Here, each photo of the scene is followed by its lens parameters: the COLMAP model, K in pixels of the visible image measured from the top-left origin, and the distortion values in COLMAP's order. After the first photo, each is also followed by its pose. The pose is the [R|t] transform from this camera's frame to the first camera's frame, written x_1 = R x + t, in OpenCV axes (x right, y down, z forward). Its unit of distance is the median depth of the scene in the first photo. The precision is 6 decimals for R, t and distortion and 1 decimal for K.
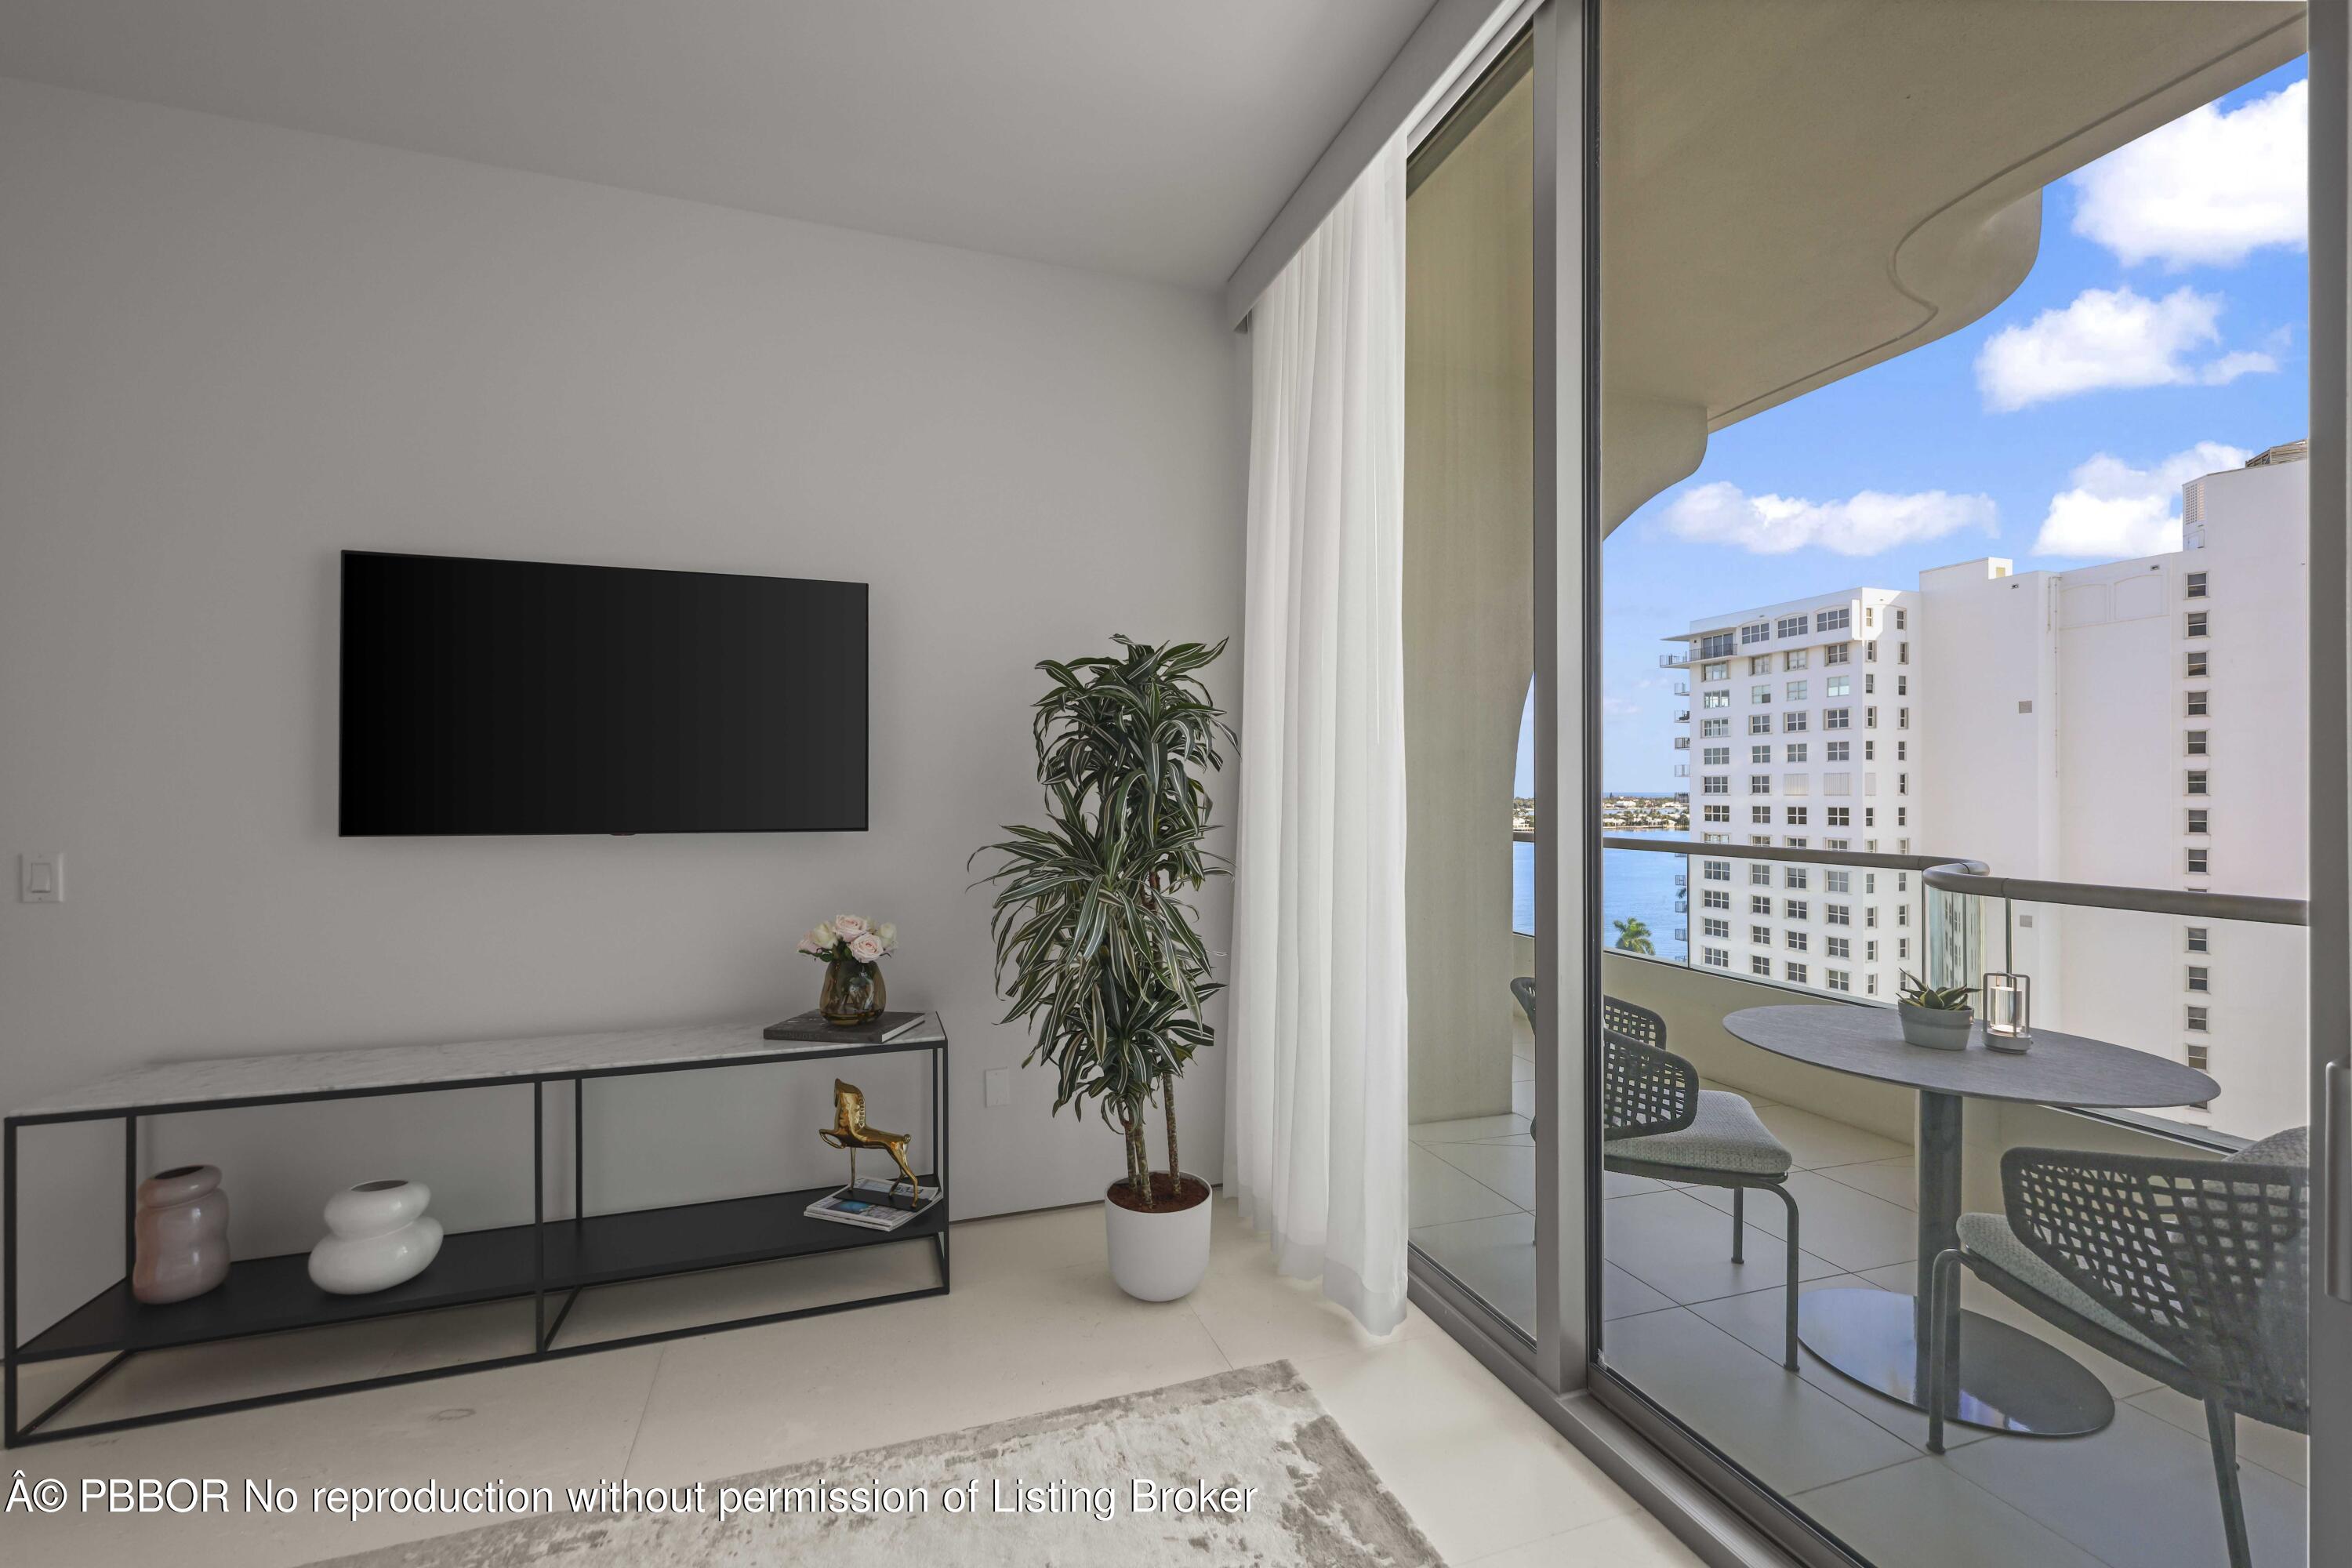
lens RADIAL K [[1002.3, 0, 1156.7], [0, 1002.3, 791.6], [0, 0, 1]] dist [0.003178, -0.002142]
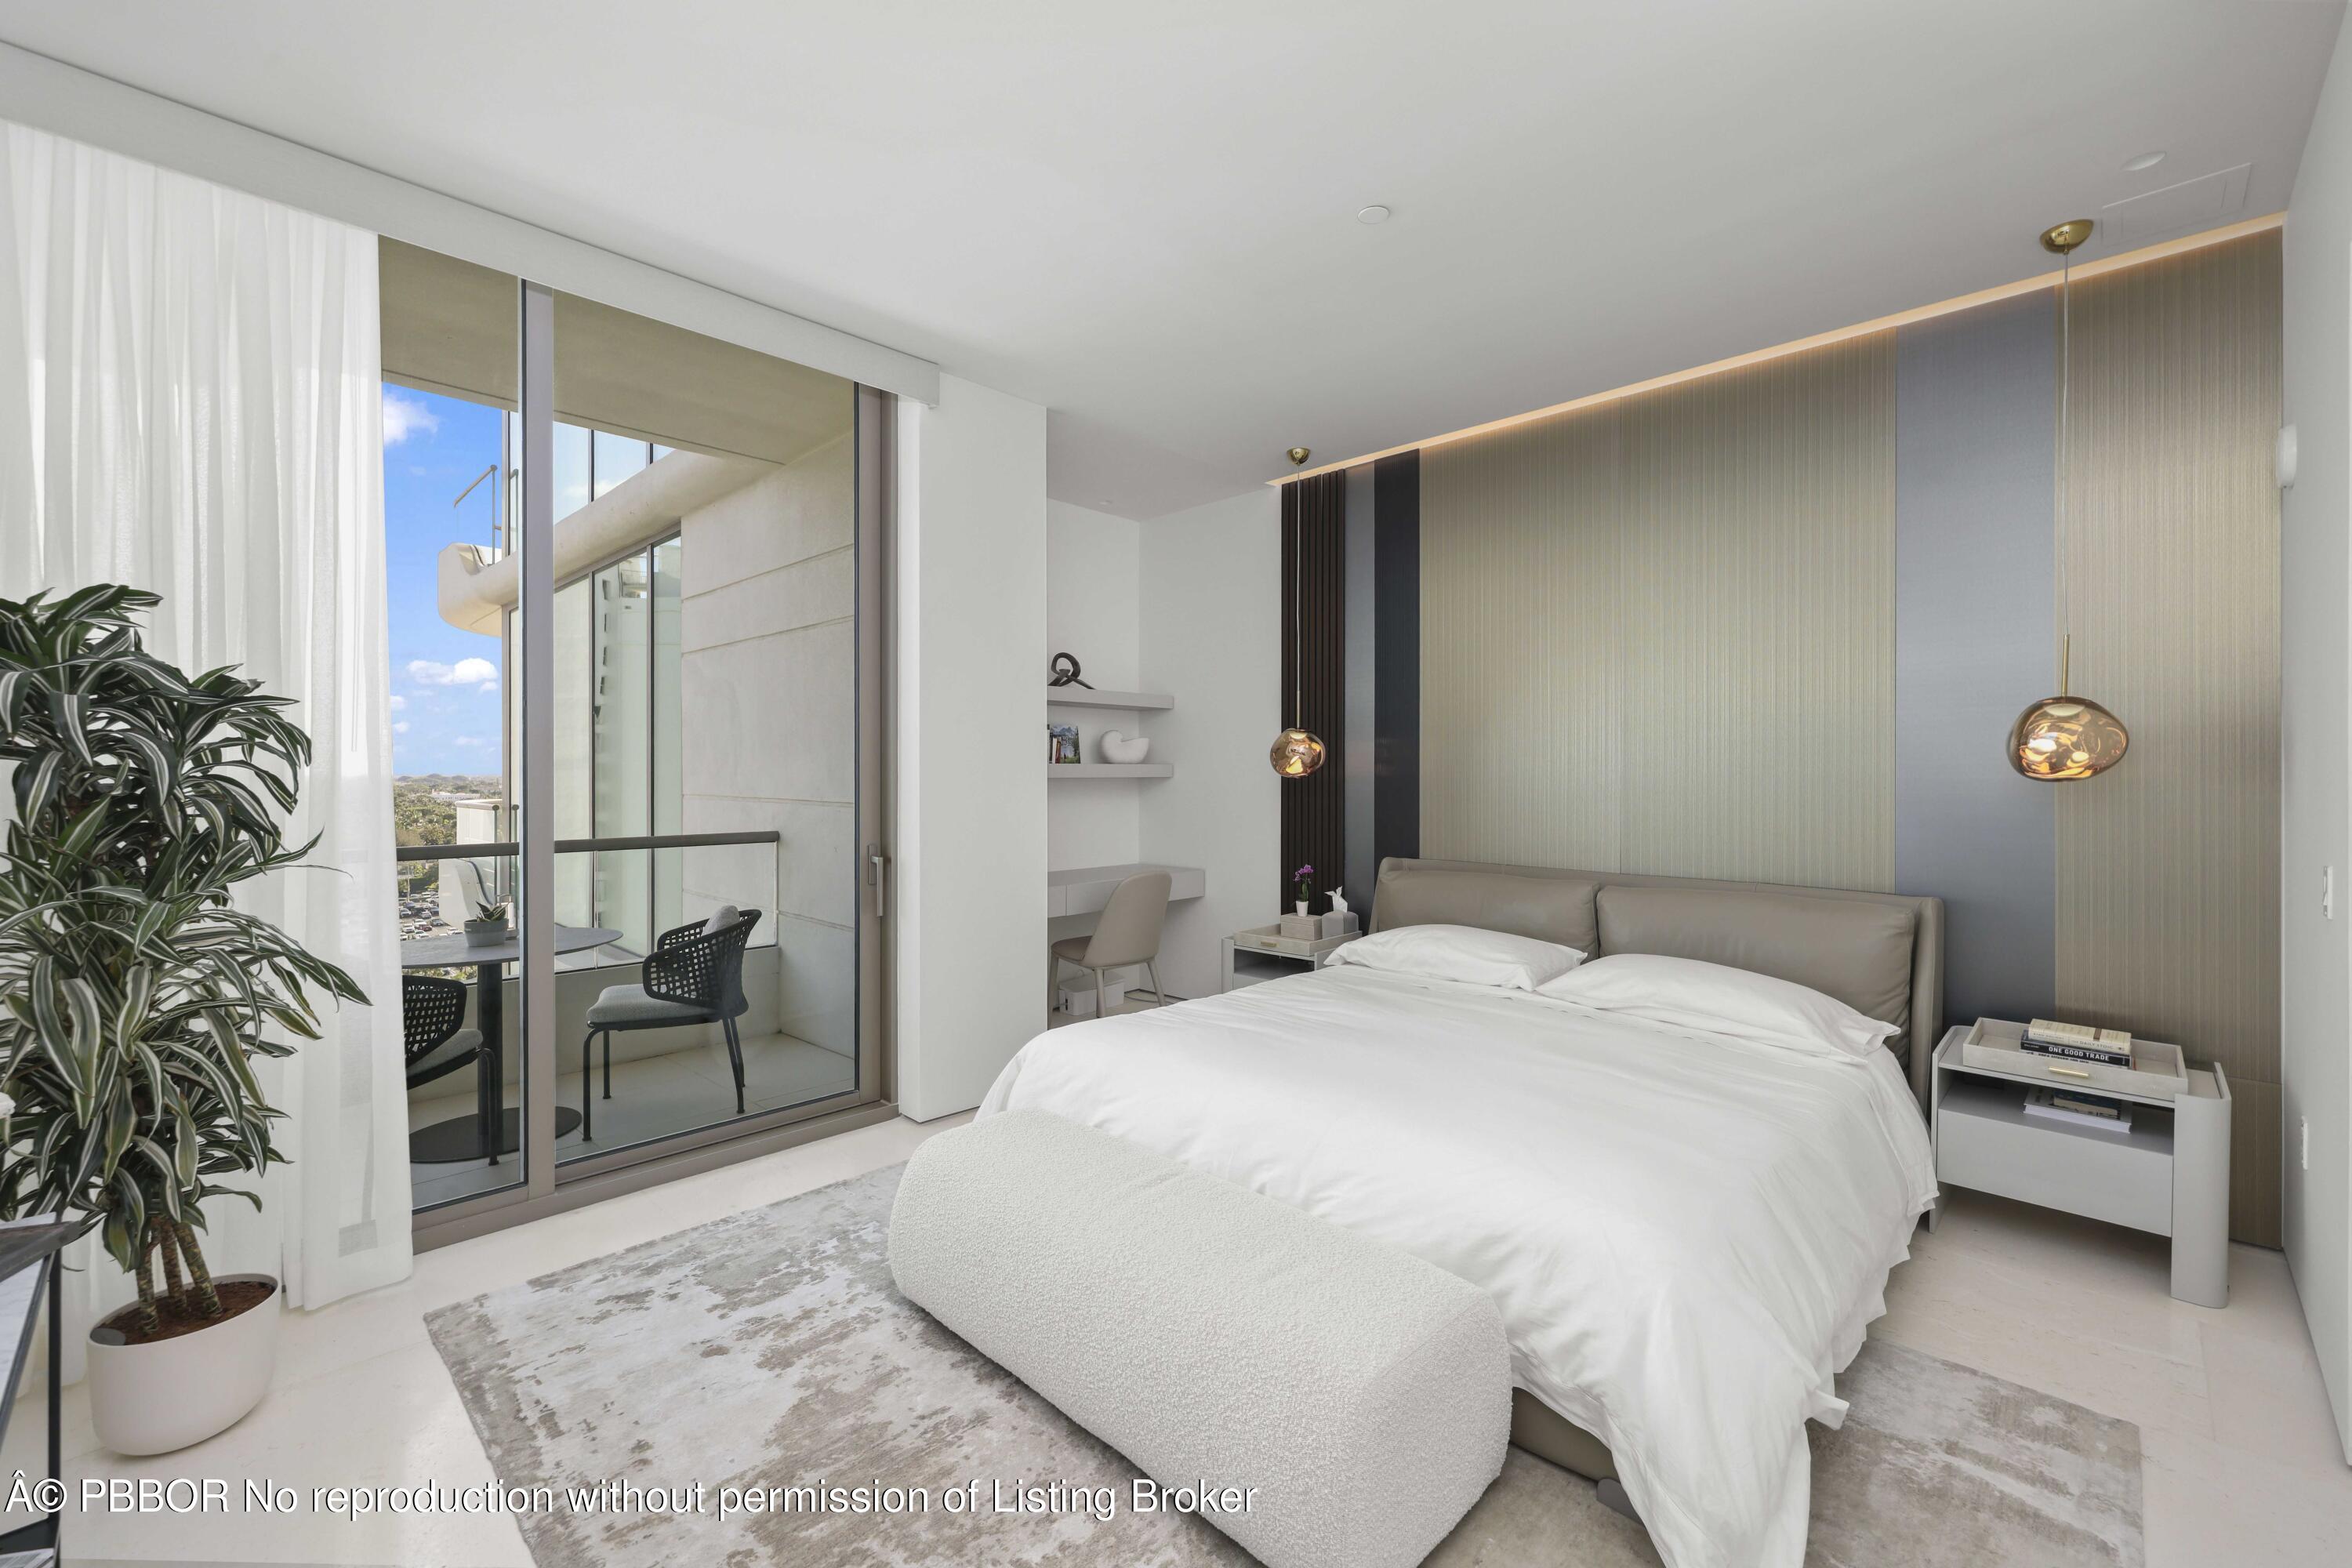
lens RADIAL K [[1002.3, 0, 1182.4], [0, 1002.3, 767.1], [0, 0, 1]] dist [0.003178, -0.002142]
pose [[-0.460694, -0.004052, 0.887550, -1.479663], [0.009439, 0.999911, 0.009465, -0.060895], [-0.887509, 0.012738, -0.460614, 0.886068]]
